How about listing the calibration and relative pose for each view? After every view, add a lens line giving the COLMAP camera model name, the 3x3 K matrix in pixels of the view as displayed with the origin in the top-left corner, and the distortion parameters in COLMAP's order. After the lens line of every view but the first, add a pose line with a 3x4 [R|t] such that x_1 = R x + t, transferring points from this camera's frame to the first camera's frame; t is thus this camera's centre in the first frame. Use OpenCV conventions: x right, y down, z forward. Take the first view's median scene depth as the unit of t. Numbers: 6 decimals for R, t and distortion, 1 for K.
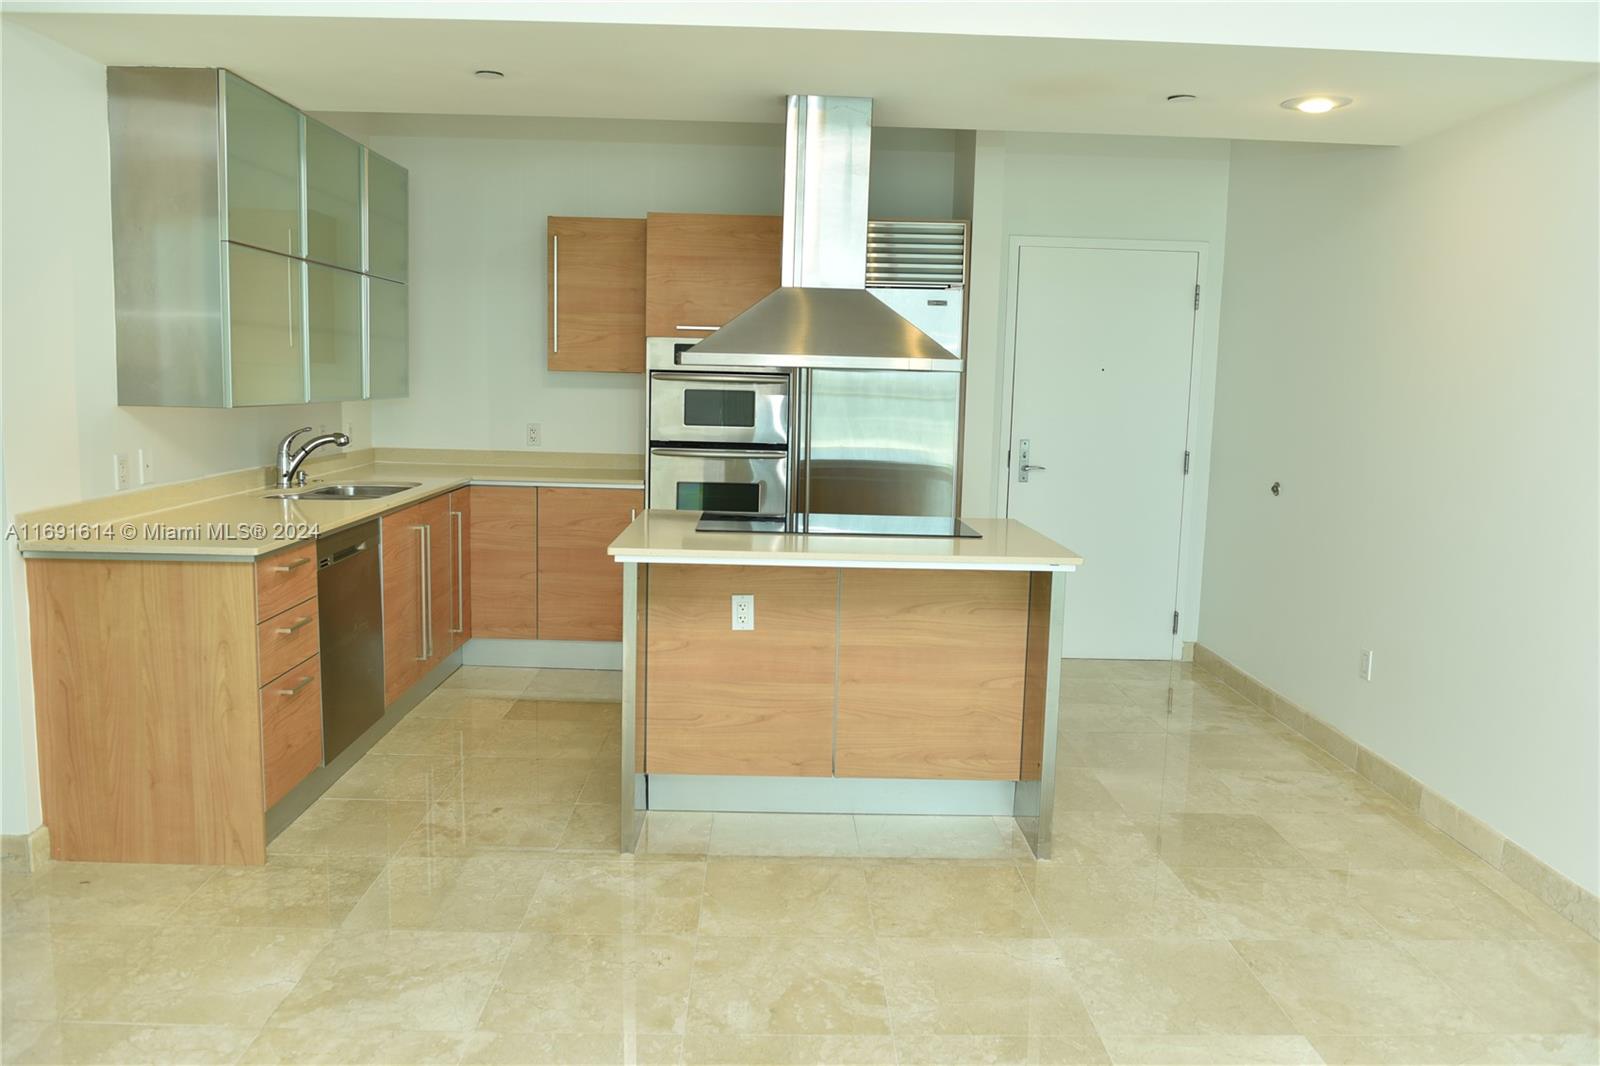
lens RADIAL K [[1186.3, 0, 802.0], [0, 1186.3, 526.8], [0, 0, 1]] dist [-0.038353, -0.002365]
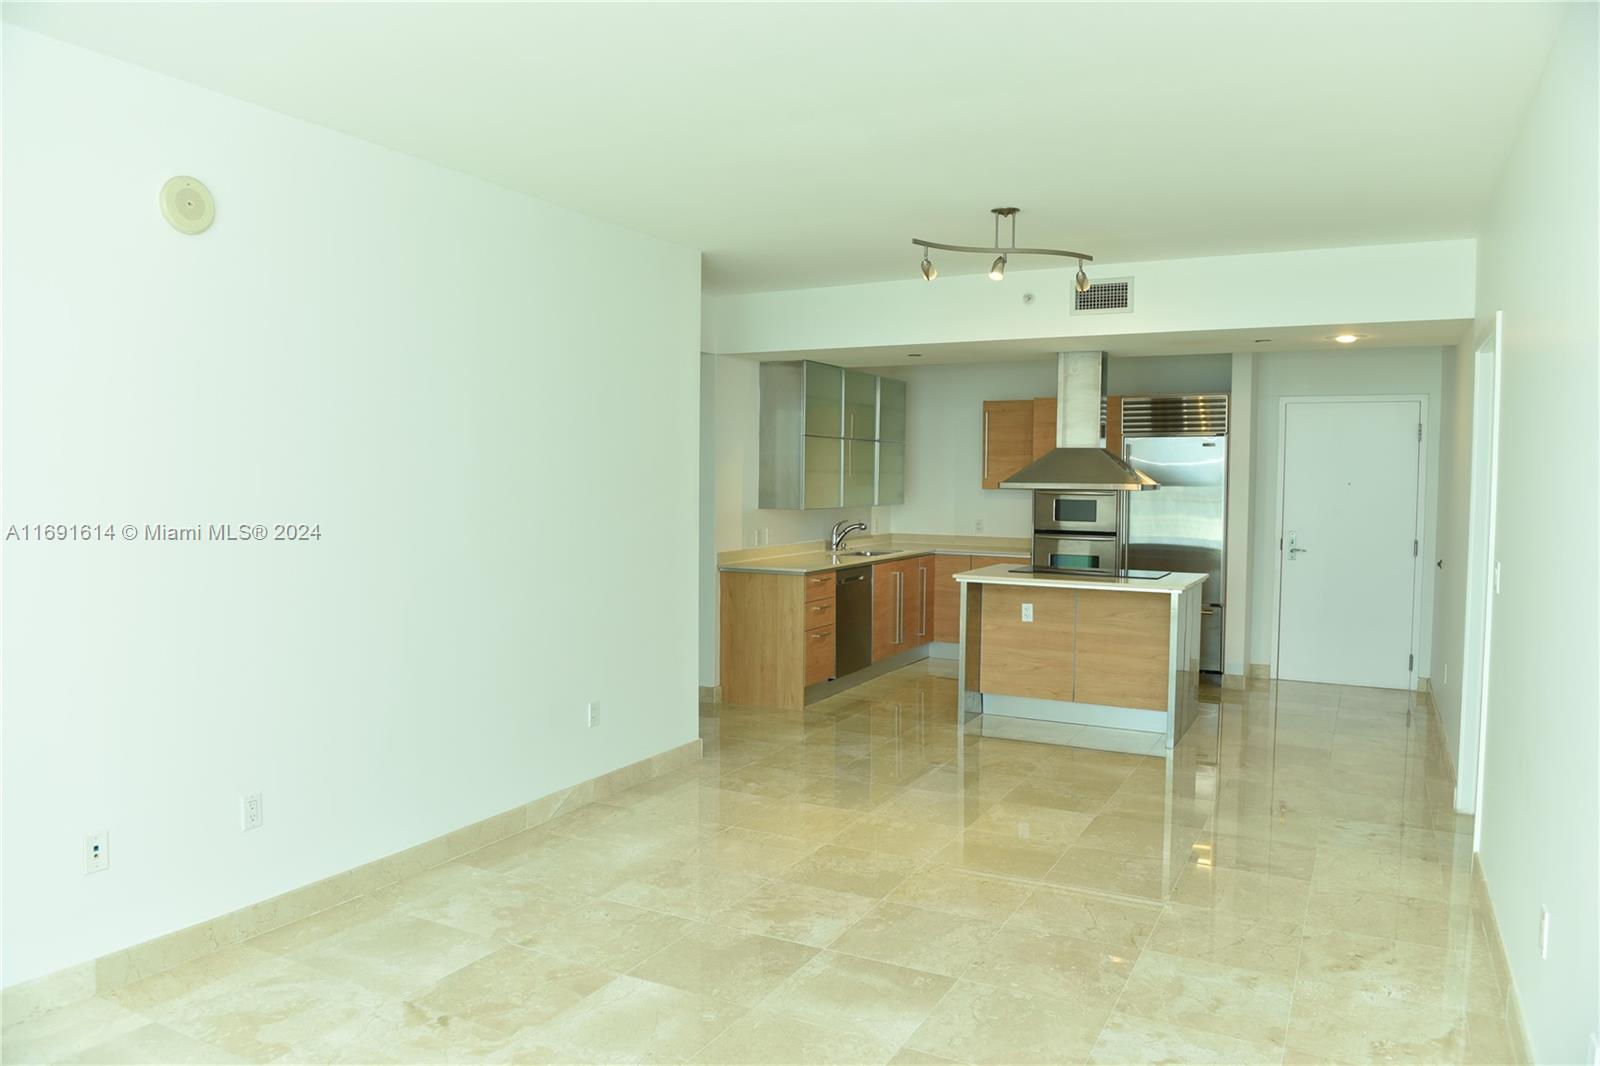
lens RADIAL K [[1093.4, 0, 801.9], [0, 1093.4, 525.8], [0, 0, 1]] dist [-0.048191, -0.006312]
pose [[0.873650, 0.004534, -0.486533, 0.399786], [-0.047591, 0.995958, -0.076175, 0.066959], [0.484221, 0.089704, 0.870335, -0.615034]]
